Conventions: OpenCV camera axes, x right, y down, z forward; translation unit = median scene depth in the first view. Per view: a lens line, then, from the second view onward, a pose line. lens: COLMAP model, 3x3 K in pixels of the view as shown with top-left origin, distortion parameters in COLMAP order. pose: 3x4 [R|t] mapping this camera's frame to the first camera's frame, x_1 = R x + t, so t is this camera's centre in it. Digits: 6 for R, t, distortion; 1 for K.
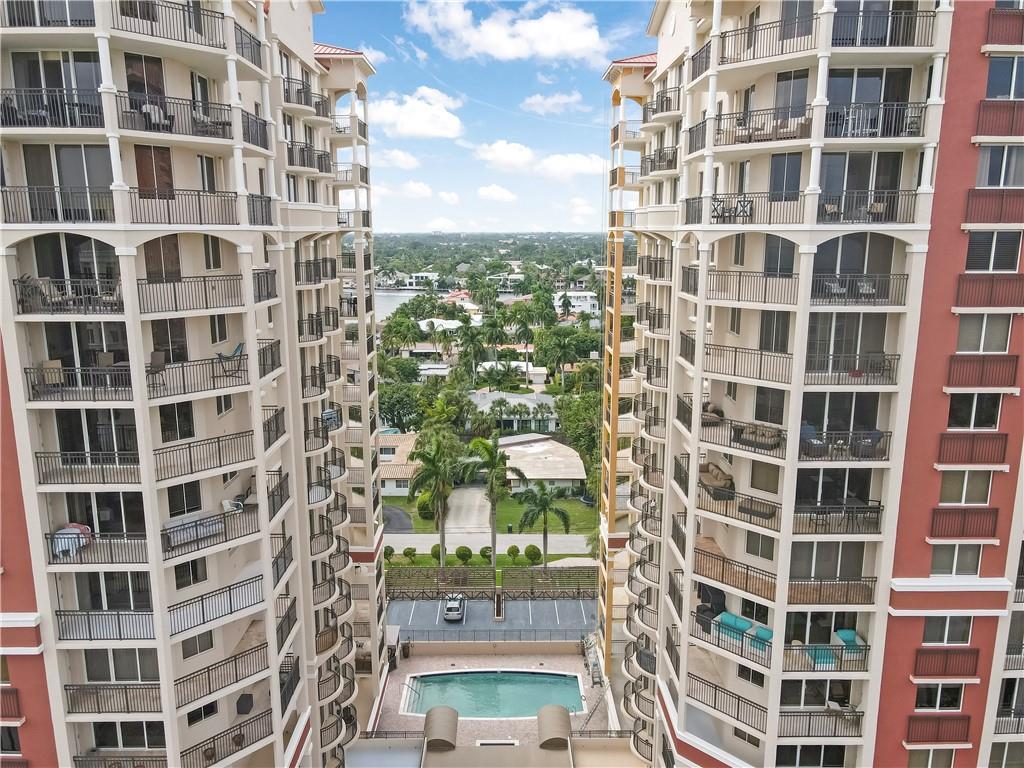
lens RADIAL K [[717.6, 0, 504.9], [0, 717.6, 378.5], [0, 0, 1]] dist [0.028121, 0.012423]
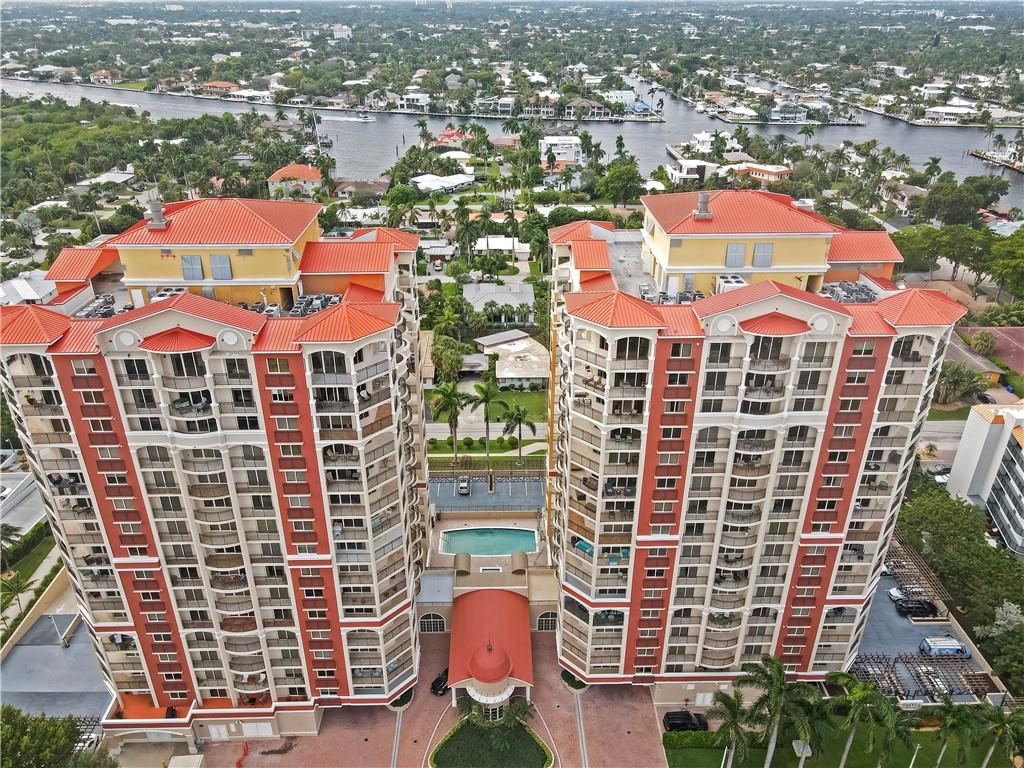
lens RADIAL K [[717.6, 0, 496.7], [0, 717.6, 354.6], [0, 0, 1]] dist [0.028121, 0.012423]
pose [[0.999979, -0.006376, -0.000824, 0.011575], [0.006374, 0.966307, 0.257313, -0.605744], [-0.000845, -0.257313, 0.966328, -0.797920]]
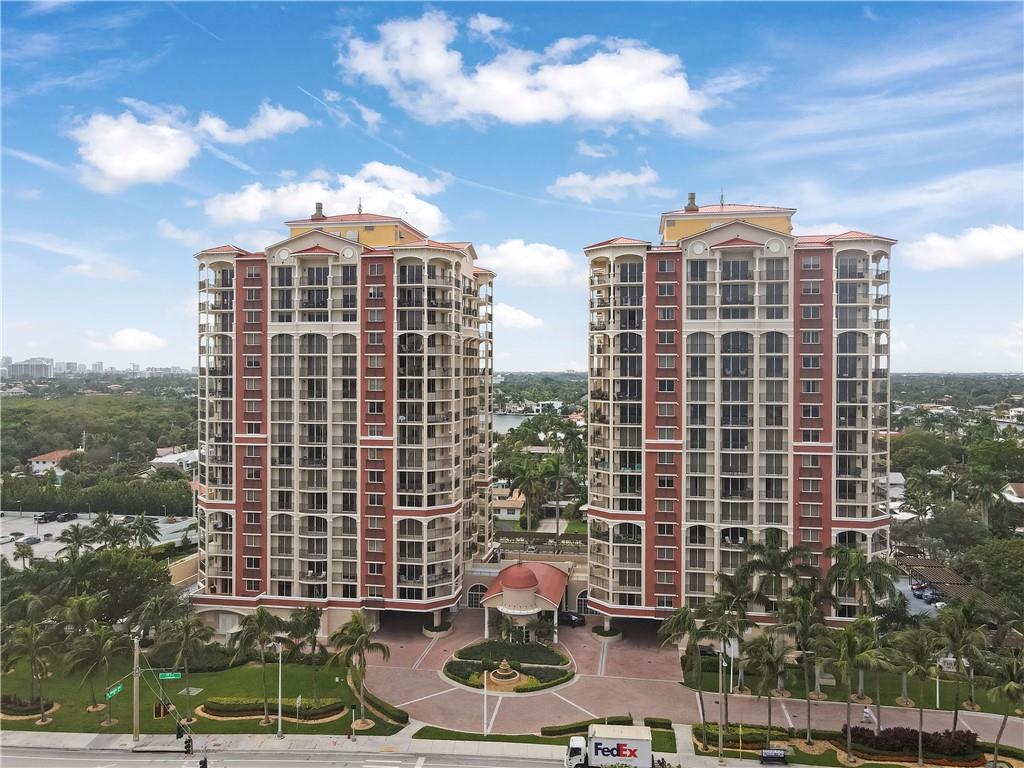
lens RADIAL K [[717.6, 0, 511.3], [0, 717.6, 378.8], [0, 0, 1]] dist [0.028121, 0.012423]
pose [[0.984688, 0.004021, -0.174280, 0.285237], [-0.037003, 0.981774, -0.186416, 0.353438], [0.170354, 0.190011, 0.966889, -1.234645]]
